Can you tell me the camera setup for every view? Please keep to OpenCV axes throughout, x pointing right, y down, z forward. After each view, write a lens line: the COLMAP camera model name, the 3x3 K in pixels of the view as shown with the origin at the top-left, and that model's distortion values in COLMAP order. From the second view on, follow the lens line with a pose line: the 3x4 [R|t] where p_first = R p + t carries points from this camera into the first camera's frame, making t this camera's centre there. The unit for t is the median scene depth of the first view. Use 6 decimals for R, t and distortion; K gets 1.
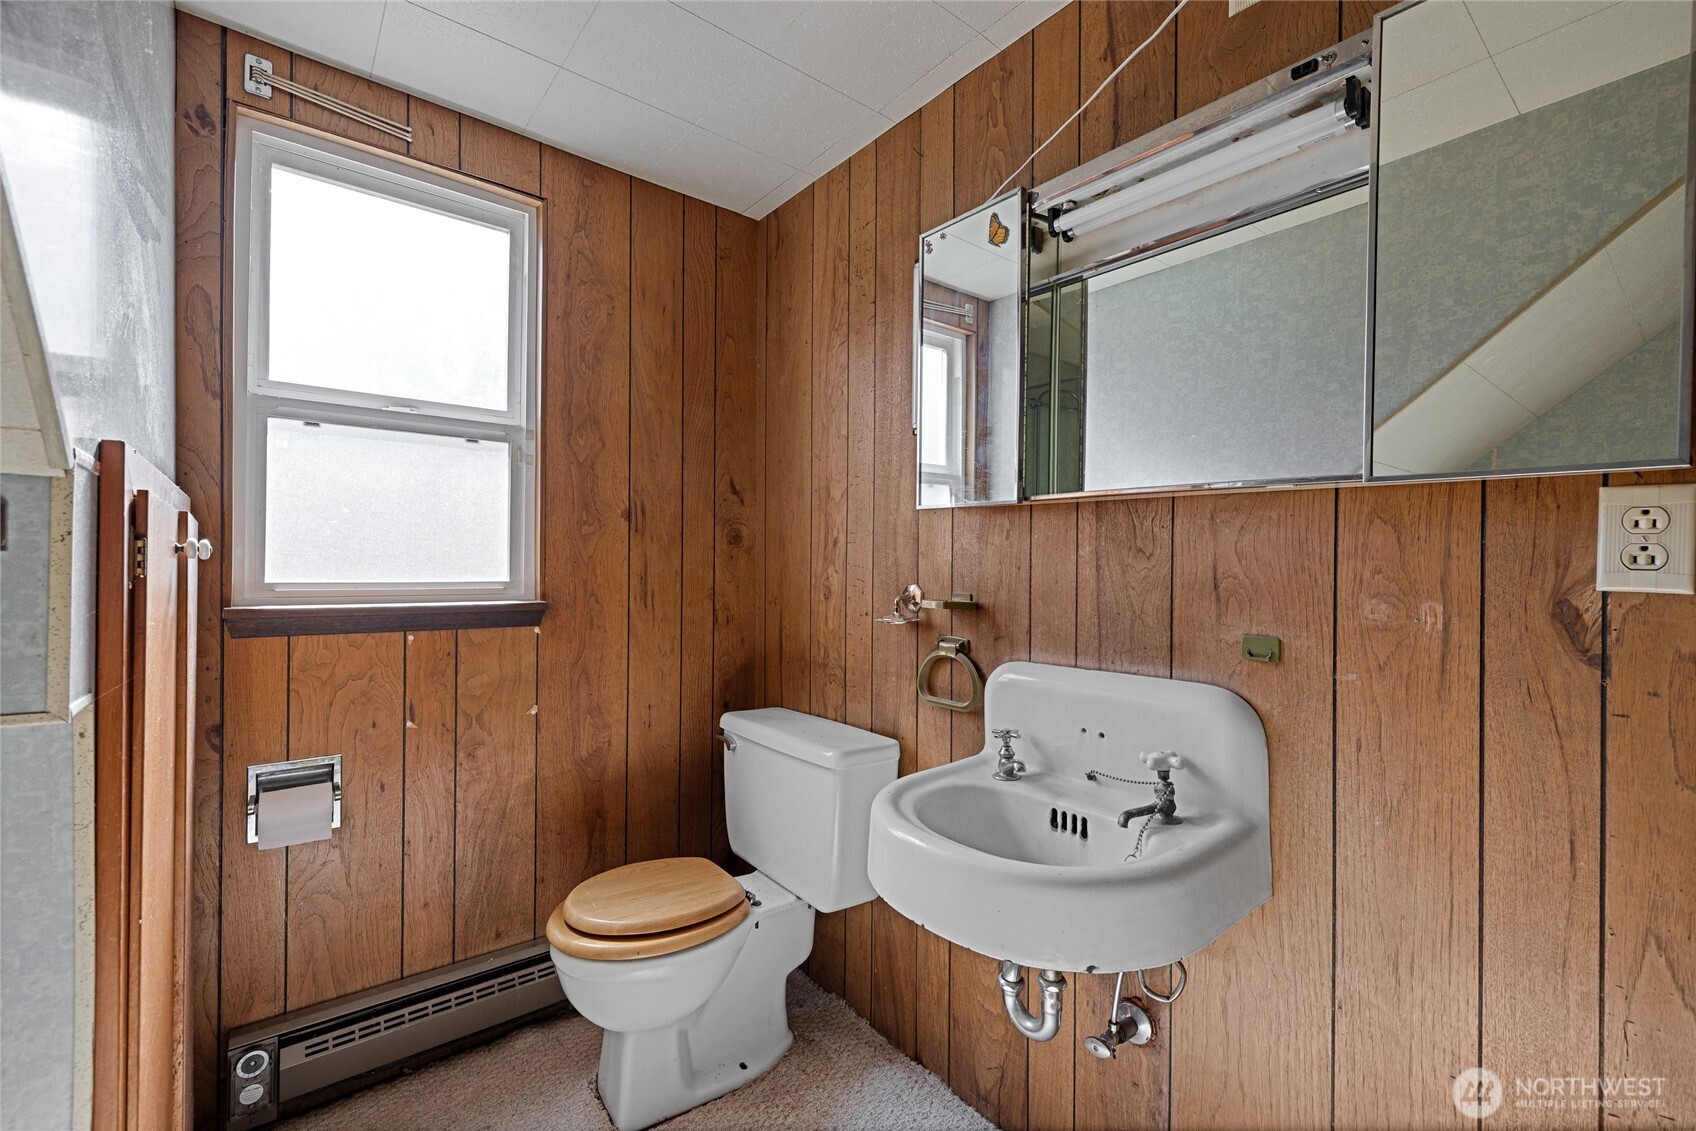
lens RADIAL K [[716.7, 0, 849.0], [0, 716.7, 561.8], [0, 0, 1]] dist [0.000970, 0.000498]
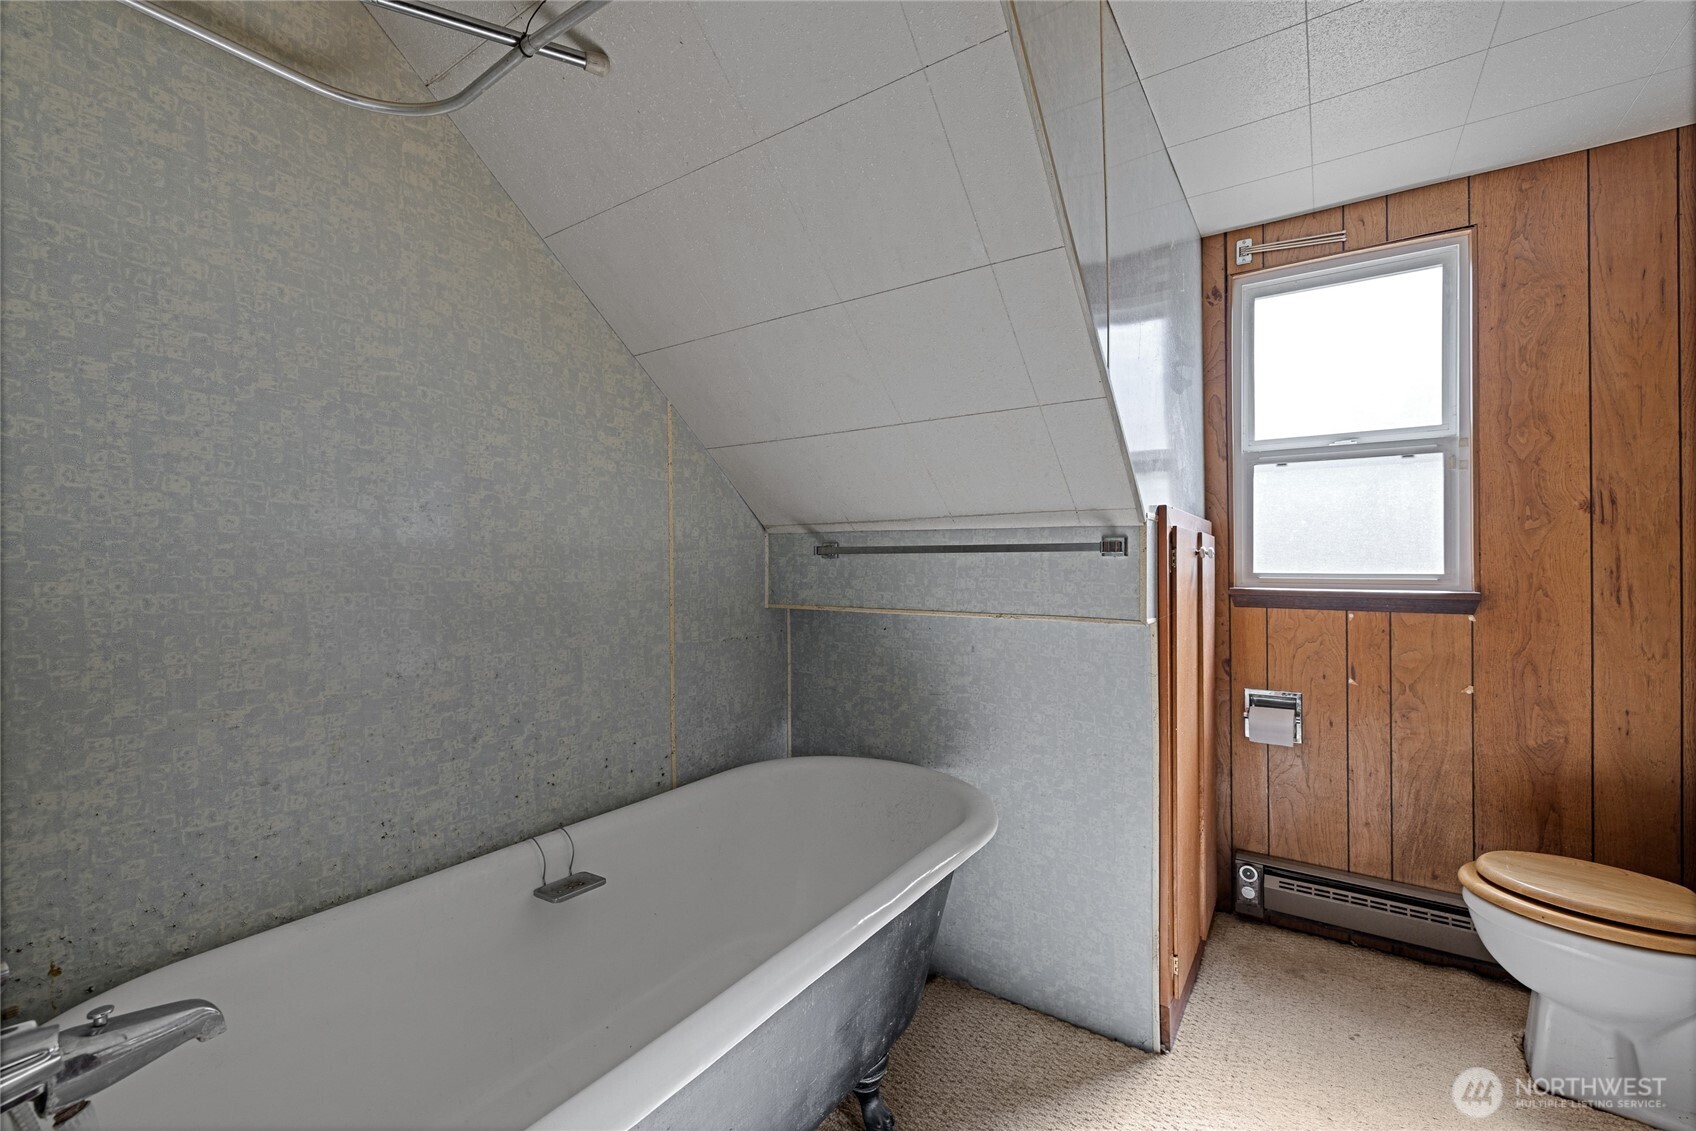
lens RADIAL K [[716.7, 0, 849.0], [0, 716.7, 561.8], [0, 0, 1]] dist [0.000970, 0.000498]
pose [[0.298993, -0.007364, -0.954227, 0.357953], [0.011998, 0.999920, -0.003957, 0.001100], [0.954180, -0.010265, 0.299057, -0.263725]]
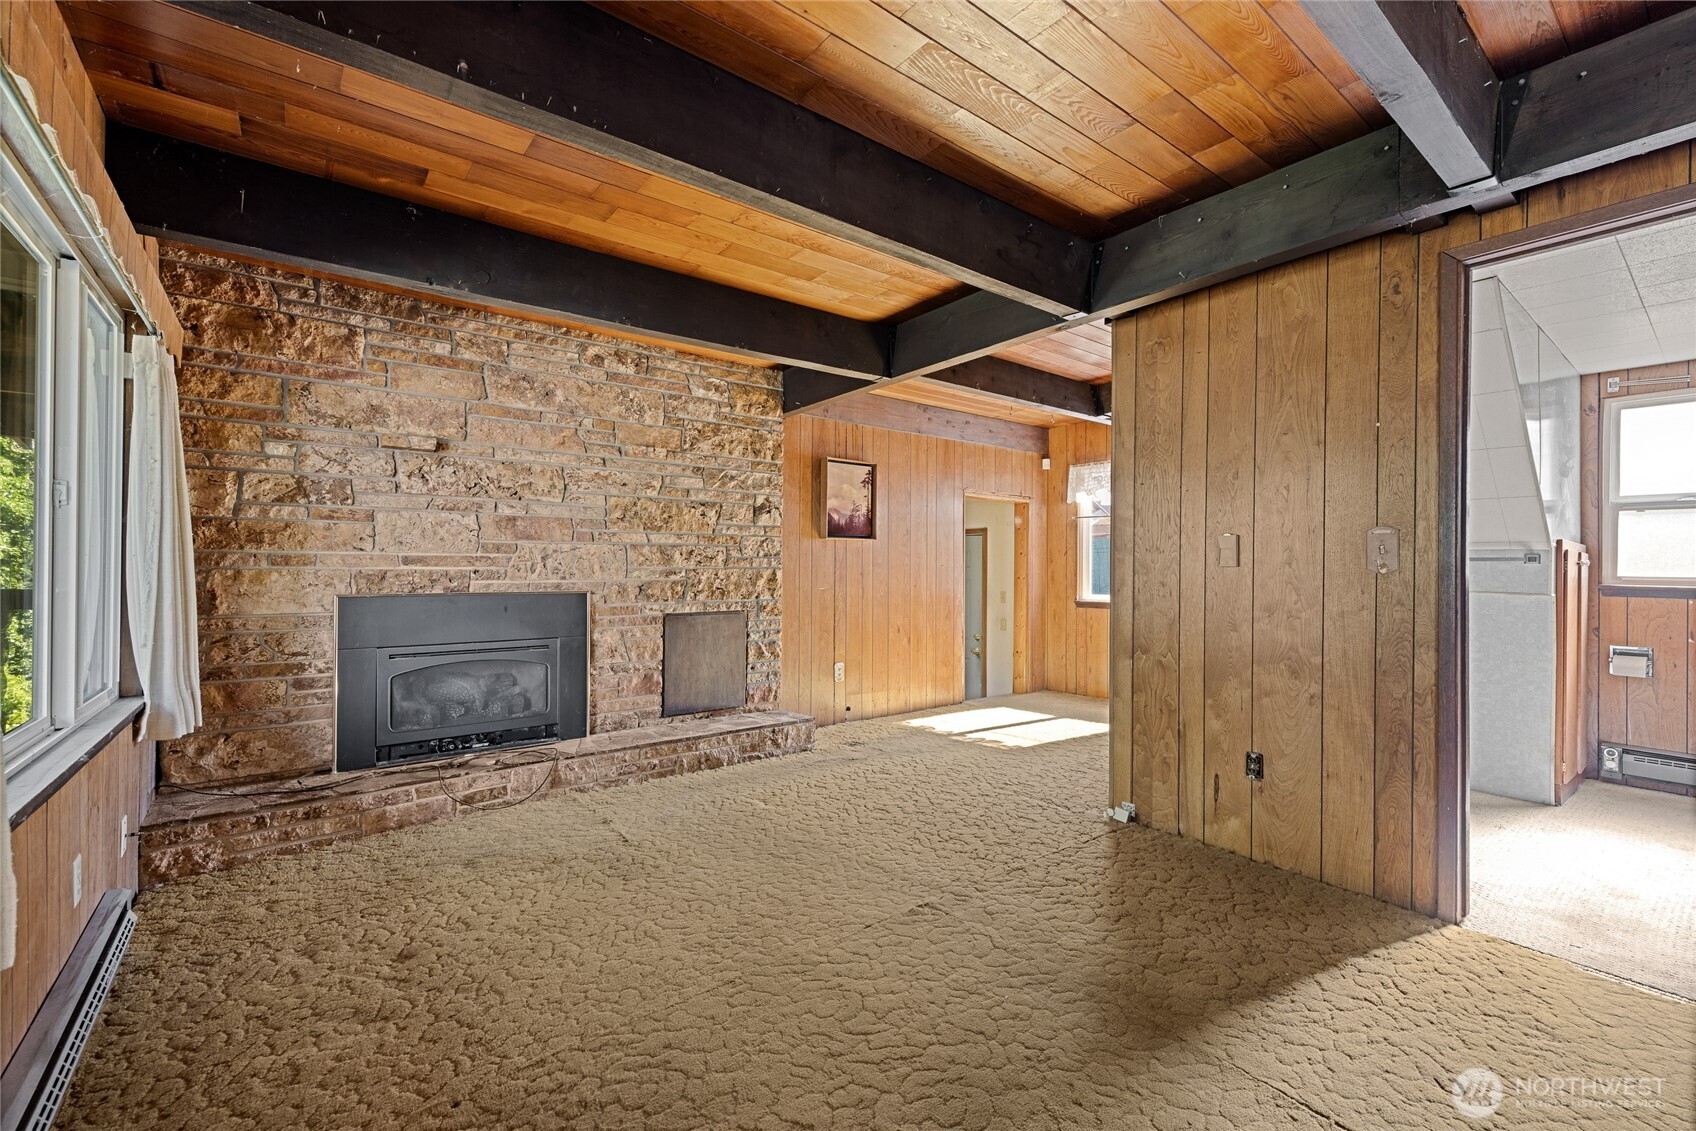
lens RADIAL K [[716.7, 0, 849.0], [0, 716.7, 561.8], [0, 0, 1]] dist [0.000970, 0.000498]
pose [[-0.005908, -0.011330, -0.999918, 1.581852], [-0.009141, 0.999895, -0.011275, 0.029002], [0.999941, 0.009074, -0.006011, -1.549551]]
